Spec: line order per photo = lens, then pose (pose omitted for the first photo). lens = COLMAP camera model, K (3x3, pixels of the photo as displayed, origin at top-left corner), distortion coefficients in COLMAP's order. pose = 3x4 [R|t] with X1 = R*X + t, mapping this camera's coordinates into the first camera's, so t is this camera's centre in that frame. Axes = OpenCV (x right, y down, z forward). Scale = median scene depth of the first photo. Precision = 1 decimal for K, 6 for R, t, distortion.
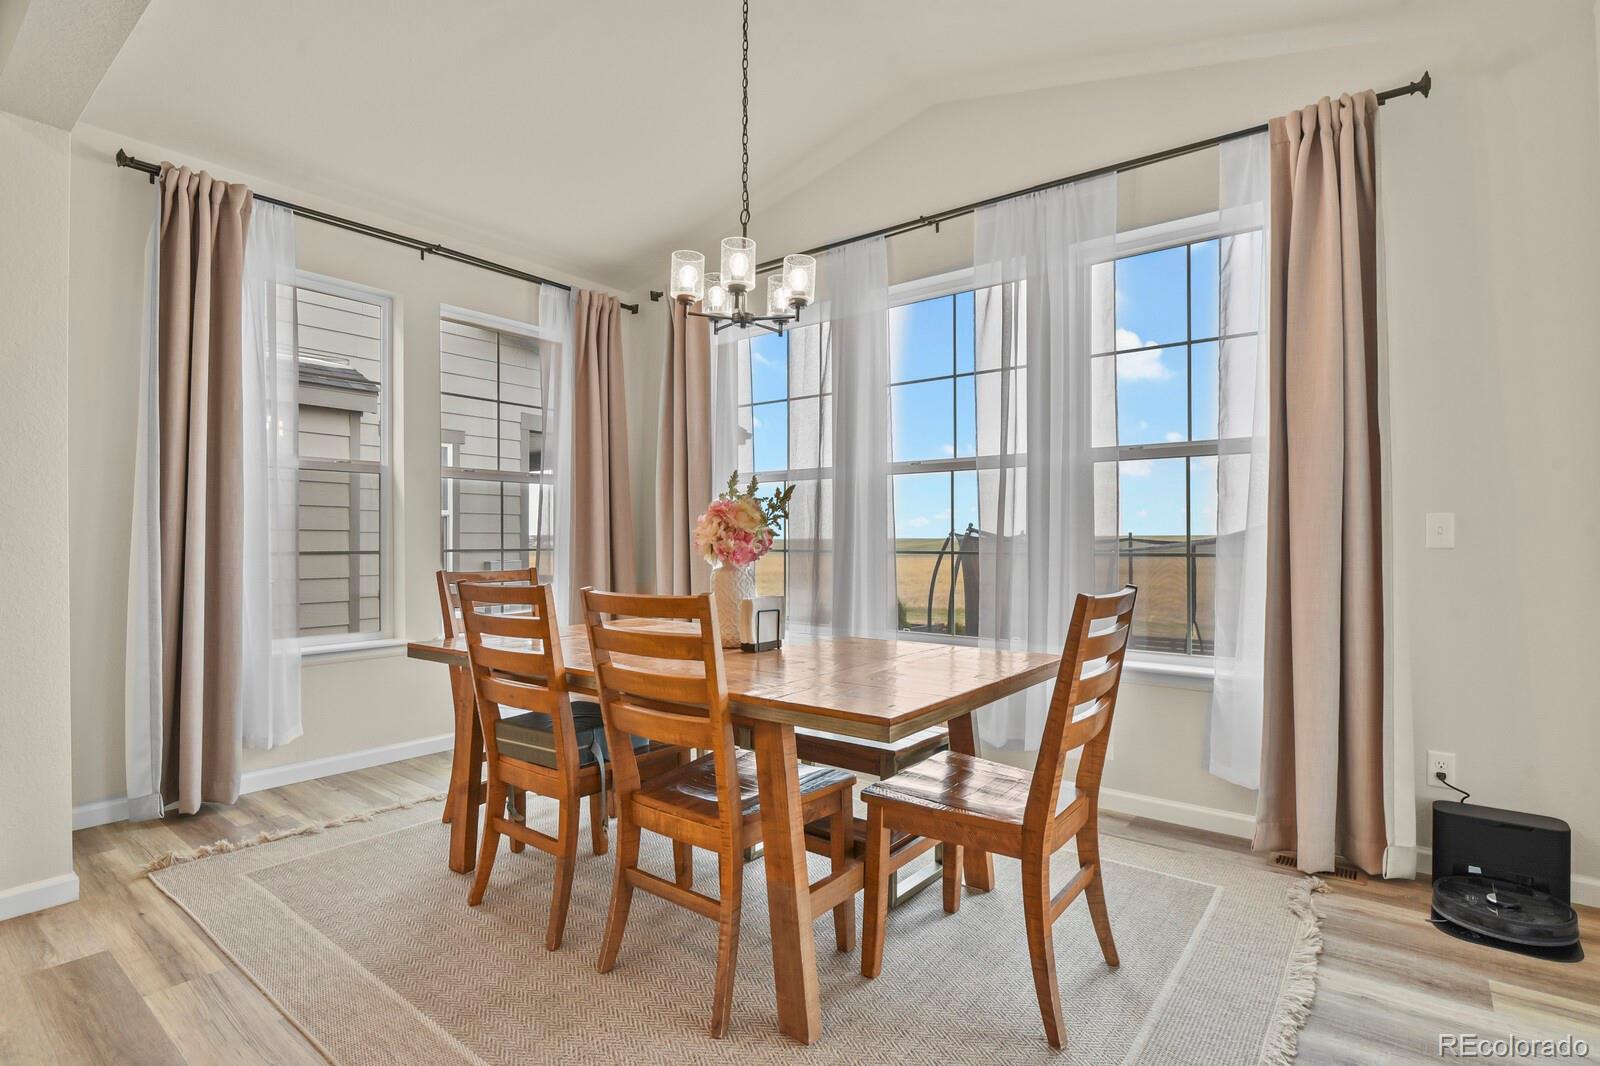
lens RADIAL K [[775.6, 0, 793.0], [0, 775.6, 521.5], [0, 0, 1]] dist [-0.008562, -0.005460]
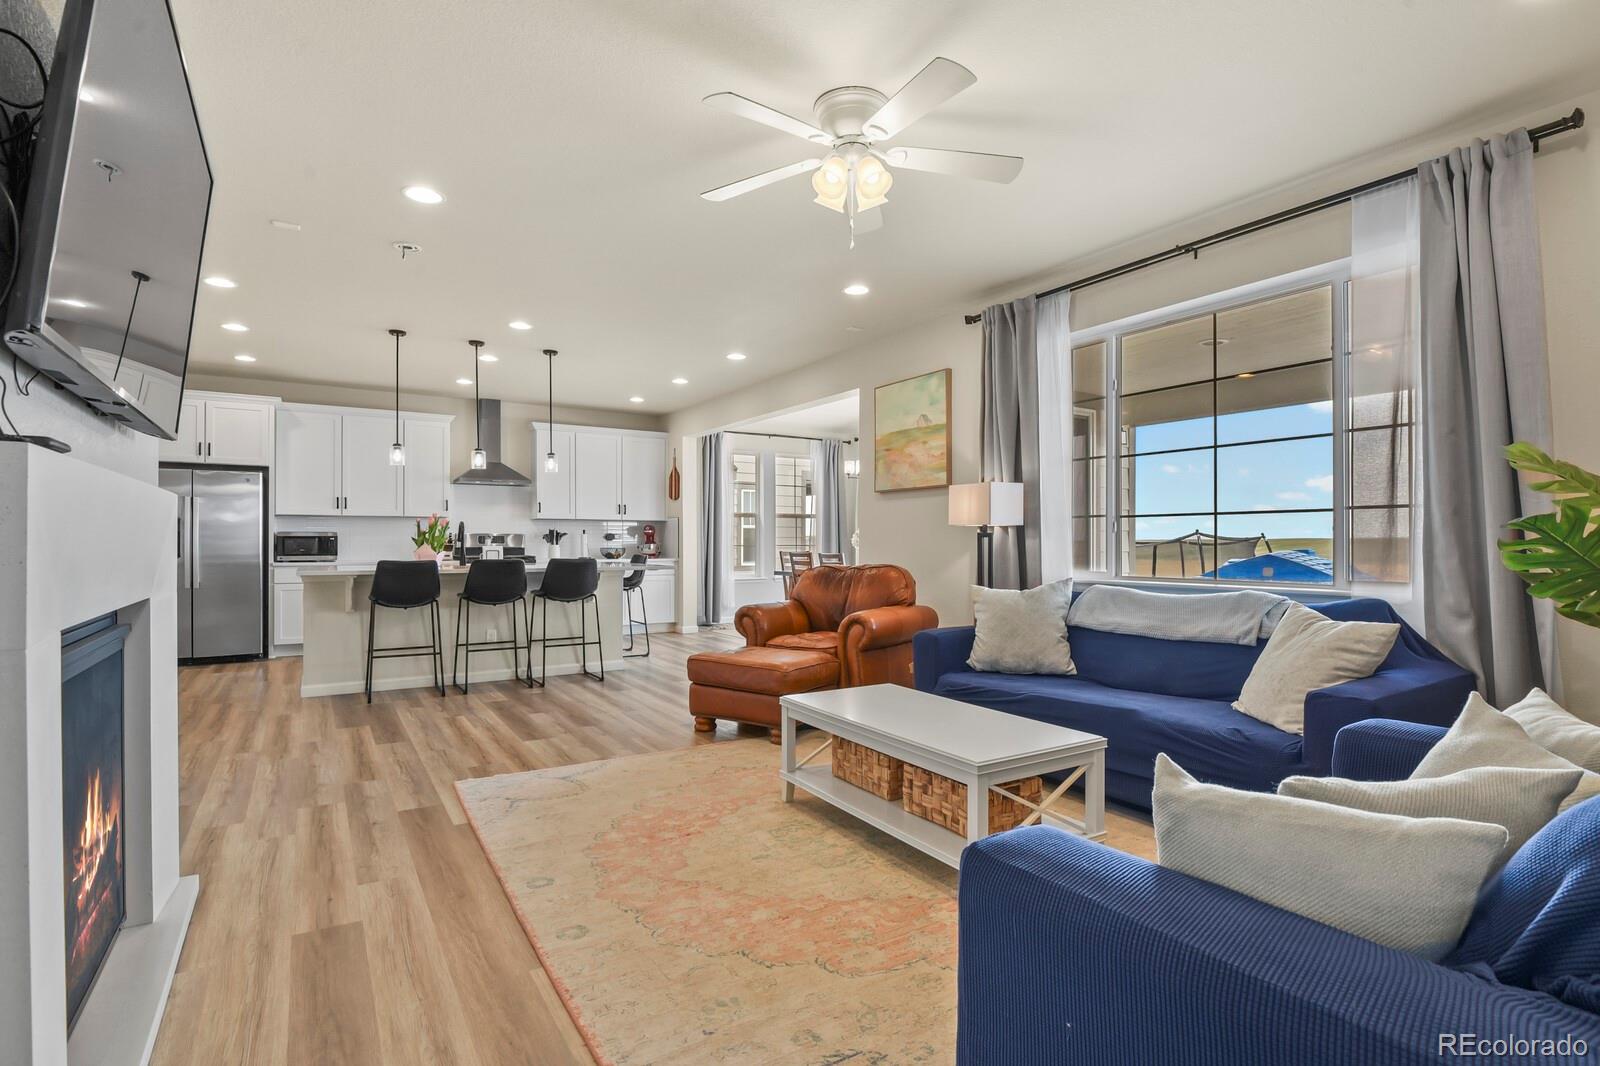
lens RADIAL K [[775.6, 0, 808.2], [0, 775.6, 534.9], [0, 0, 1]] dist [-0.008562, -0.005460]
pose [[0.944236, 0.010764, -0.329094, 0.712816], [-0.013057, 0.999903, -0.004759, 0.007864], [0.329011, 0.008791, 0.944285, -2.017007]]
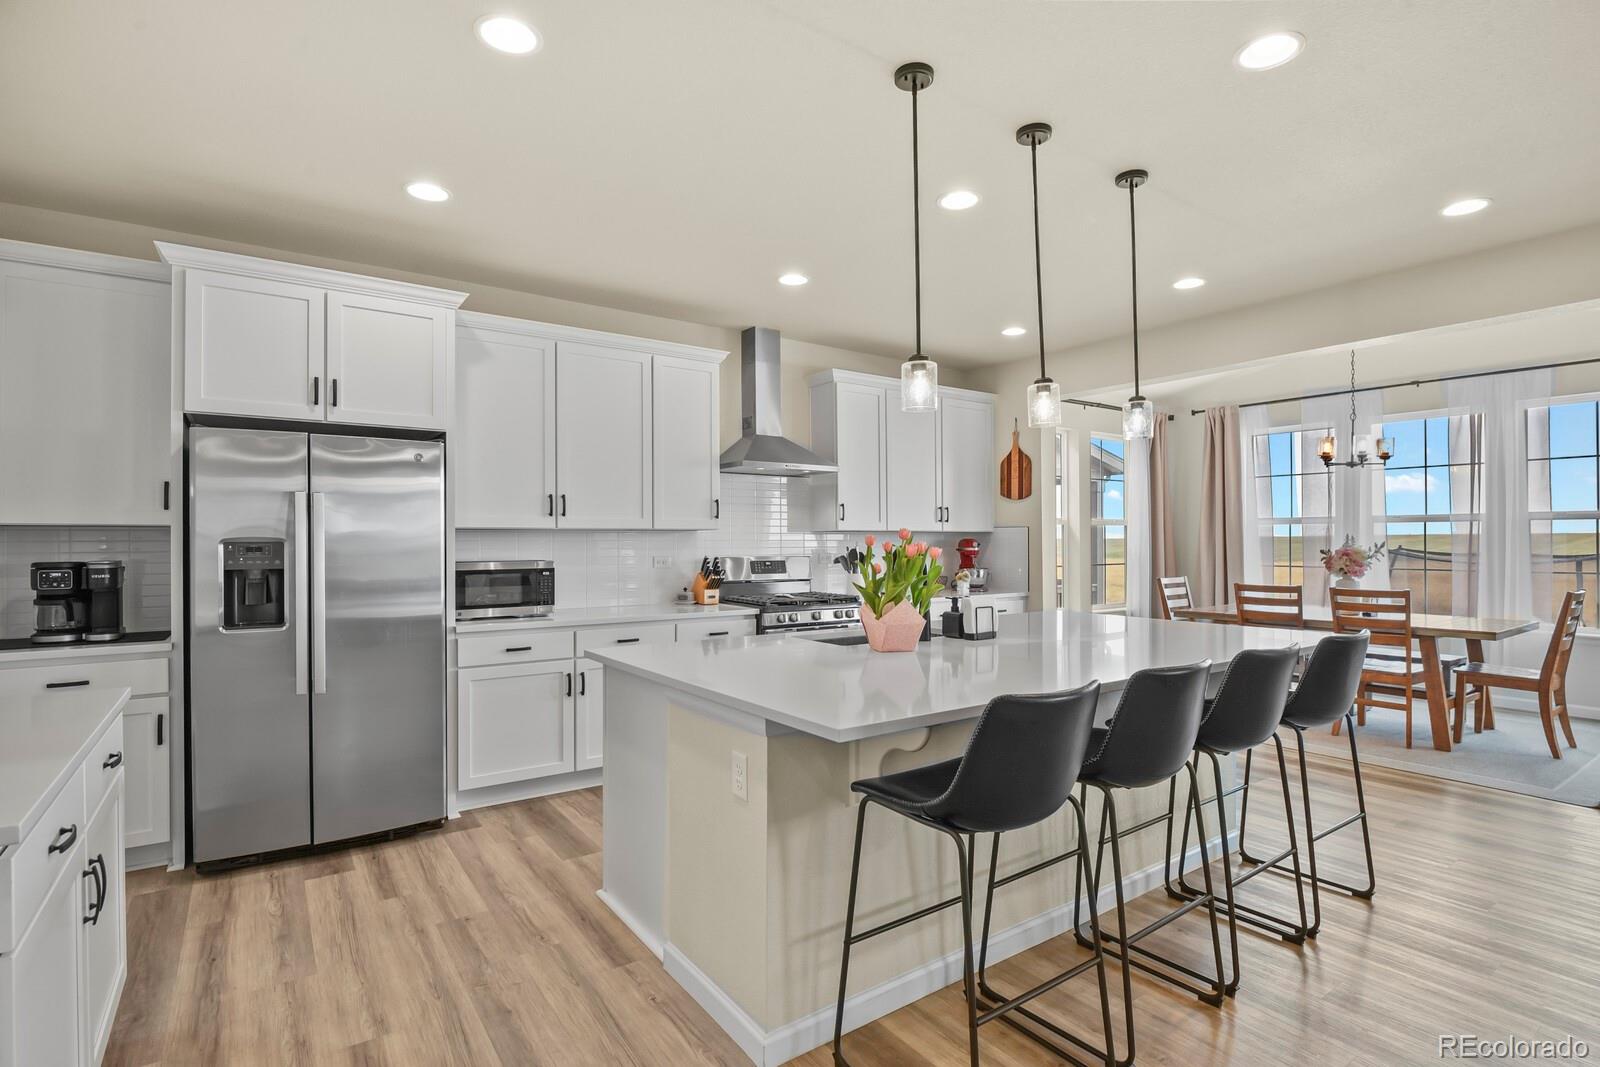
lens RADIAL K [[775.6, 0, 797.1], [0, 775.6, 539.3], [0, 0, 1]] dist [-0.008562, -0.005460]
pose [[0.956536, 0.012626, -0.291341, -0.797130], [-0.011715, 0.999920, 0.004870, -0.041459], [0.291379, -0.001246, 0.956607, -1.286739]]
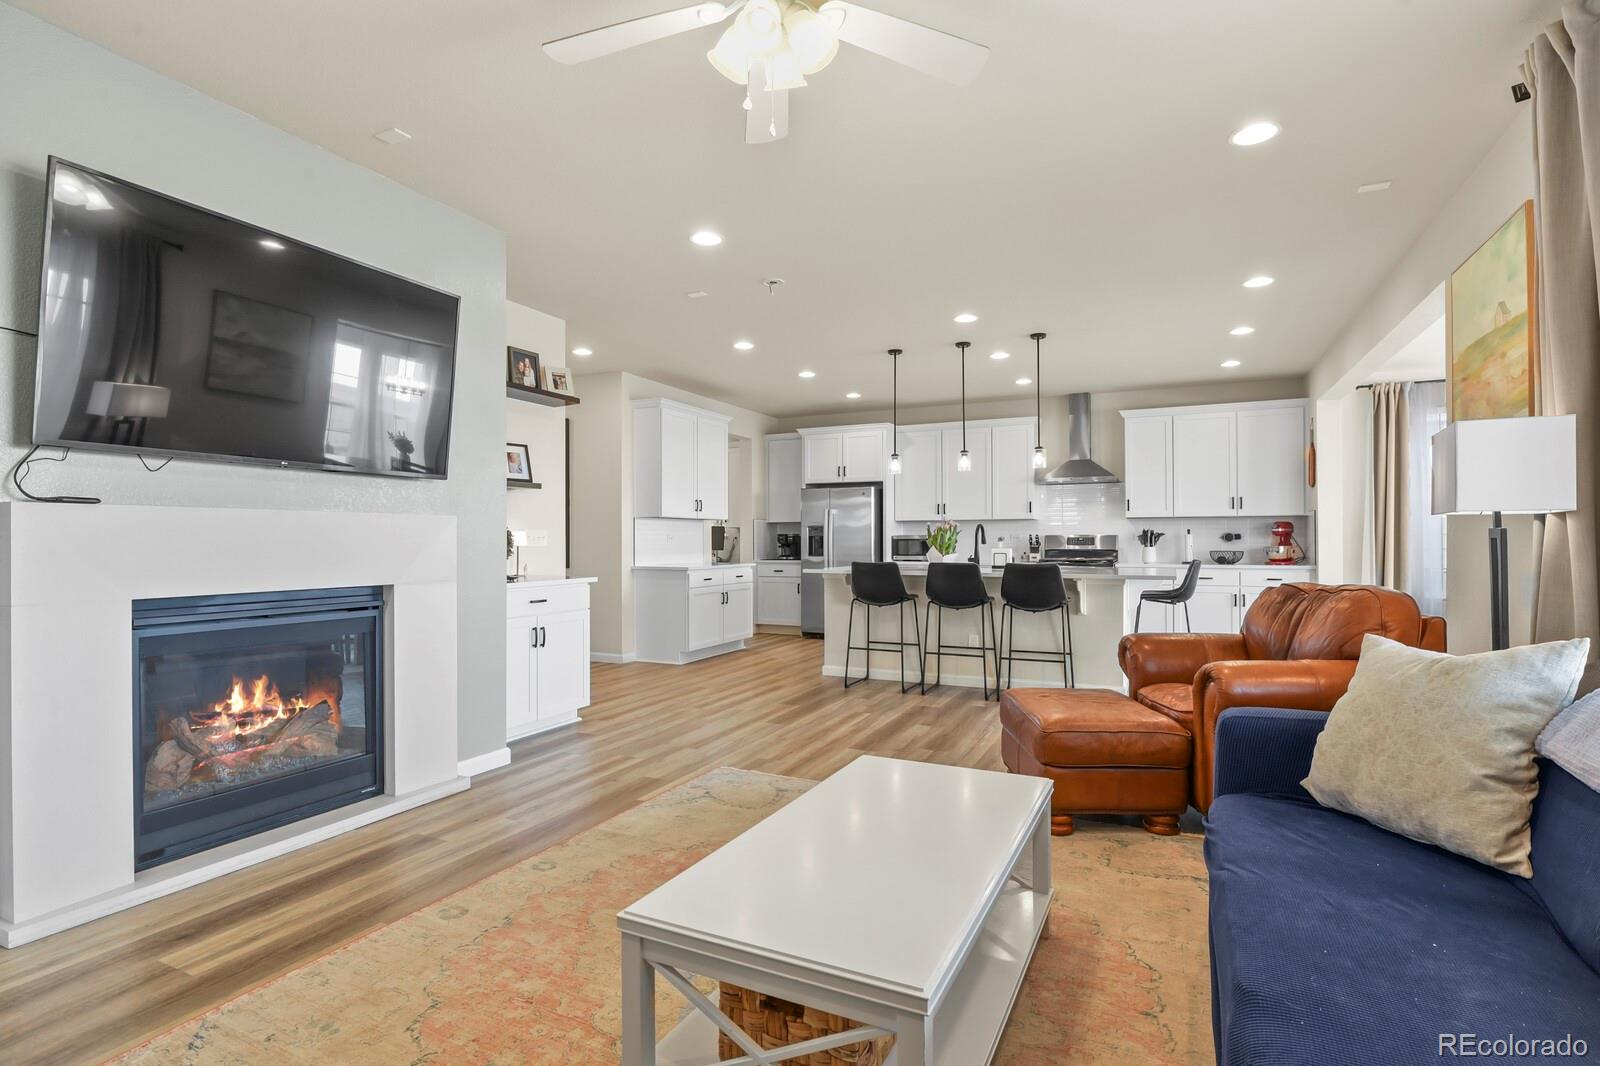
lens RADIAL K [[775.6, 0, 801.9], [0, 775.6, 531.5], [0, 0, 1]] dist [-0.008562, -0.005460]
pose [[0.217402, -0.000333, -0.976082, 1.107930], [-0.000100, 1.000000, -0.000364, -0.005629], [0.976082, 0.000176, 0.217402, -1.232864]]
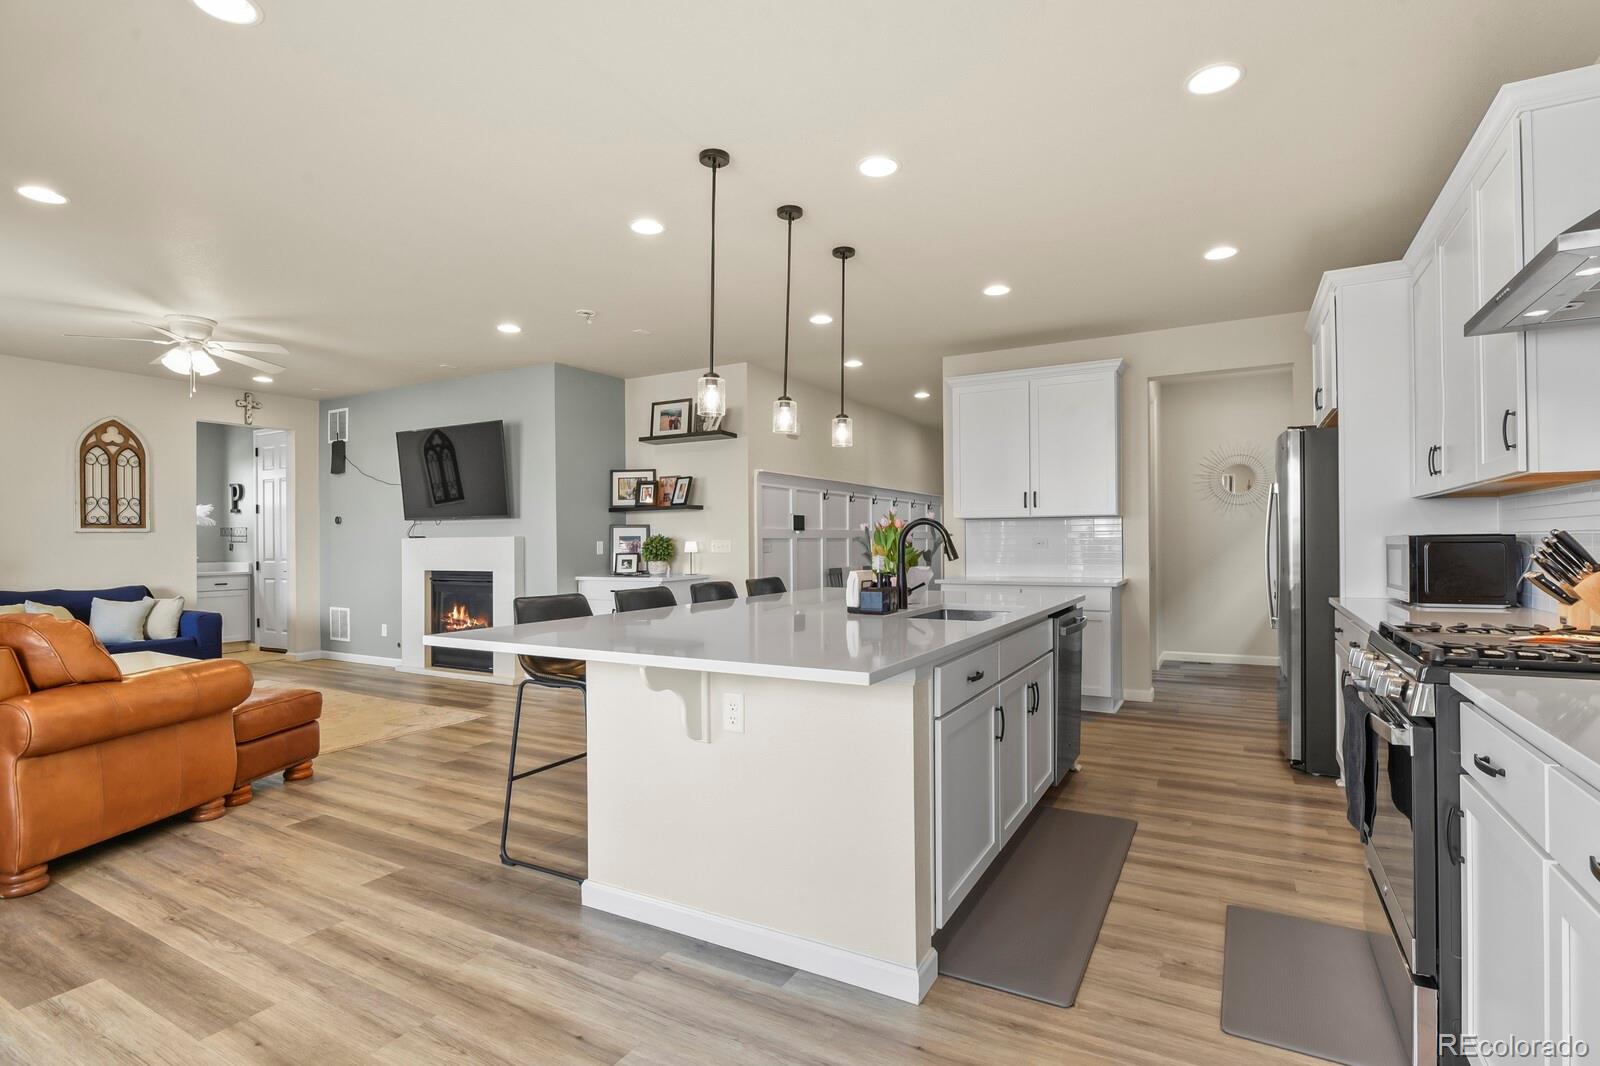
lens RADIAL K [[775.6, 0, 806.3], [0, 775.6, 538.6], [0, 0, 1]] dist [-0.008562, -0.005460]
pose [[-0.987965, 0.018641, -0.153551, -0.630105], [0.019536, 0.999800, -0.004324, 0.000420], [0.153440, -0.007271, -0.988131, 0.781562]]
